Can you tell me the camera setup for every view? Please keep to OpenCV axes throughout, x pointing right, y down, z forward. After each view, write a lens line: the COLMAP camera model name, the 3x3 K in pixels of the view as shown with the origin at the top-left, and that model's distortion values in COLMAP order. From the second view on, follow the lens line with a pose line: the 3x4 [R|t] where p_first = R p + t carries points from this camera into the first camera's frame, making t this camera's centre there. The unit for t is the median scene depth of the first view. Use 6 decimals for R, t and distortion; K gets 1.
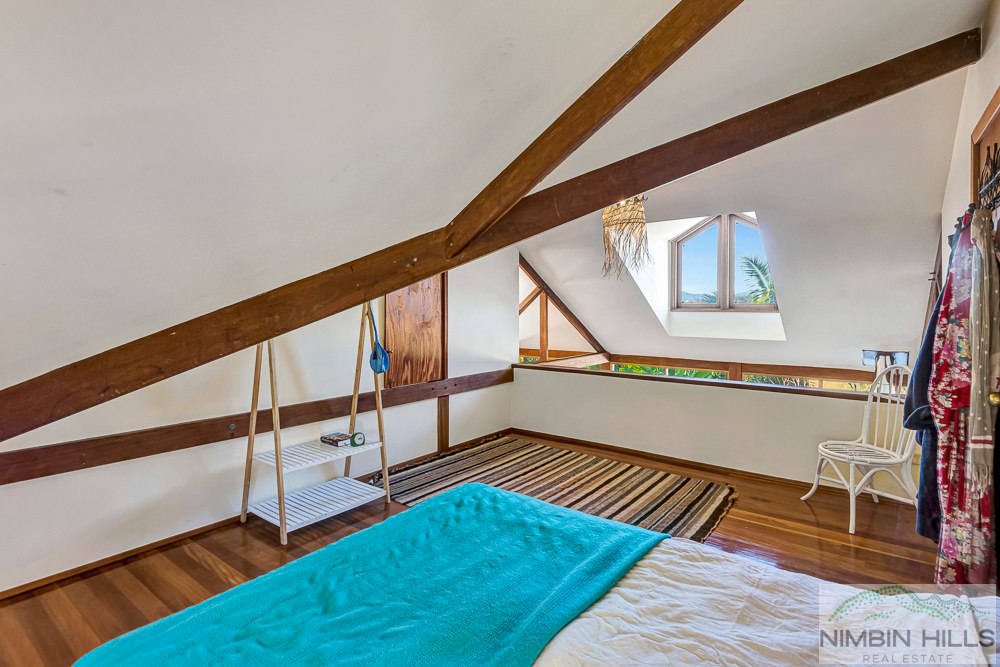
lens RADIAL K [[480.0, 0, 502.6], [0, 480.0, 321.5], [0, 0, 1]] dist [0.003095, -0.000029]
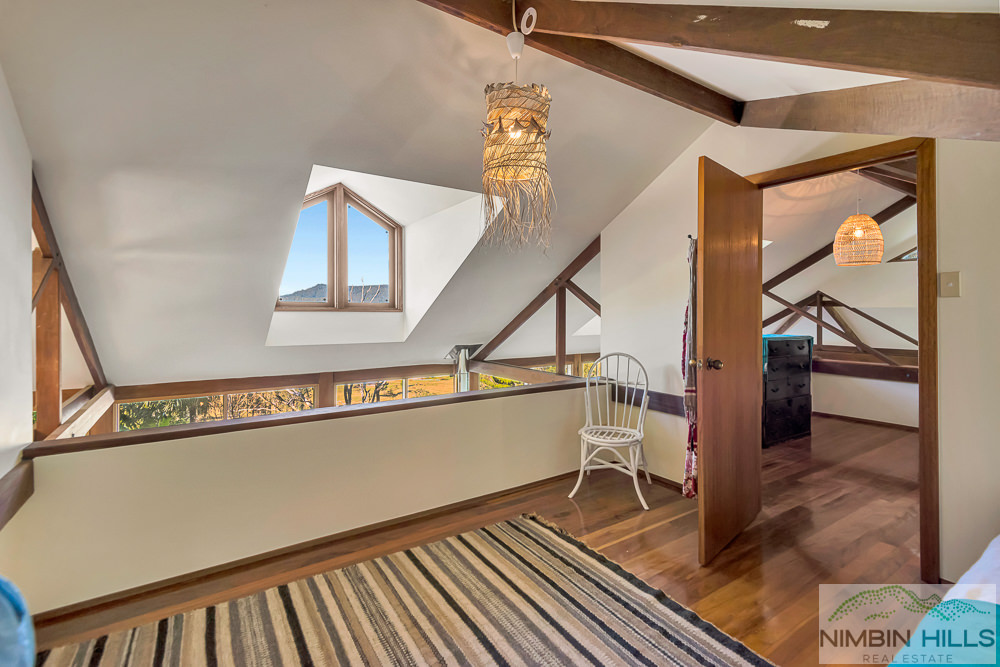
lens RADIAL K [[463.9, 0, 504.0], [0, 463.9, 314.5], [0, 0, 1]] dist [0.019143, -0.000327]
pose [[0.319392, -0.006111, 0.947603, -0.297231], [0.028710, 0.999583, -0.003230, -0.006305], [-0.947188, 0.028237, 0.319434, 0.745967]]
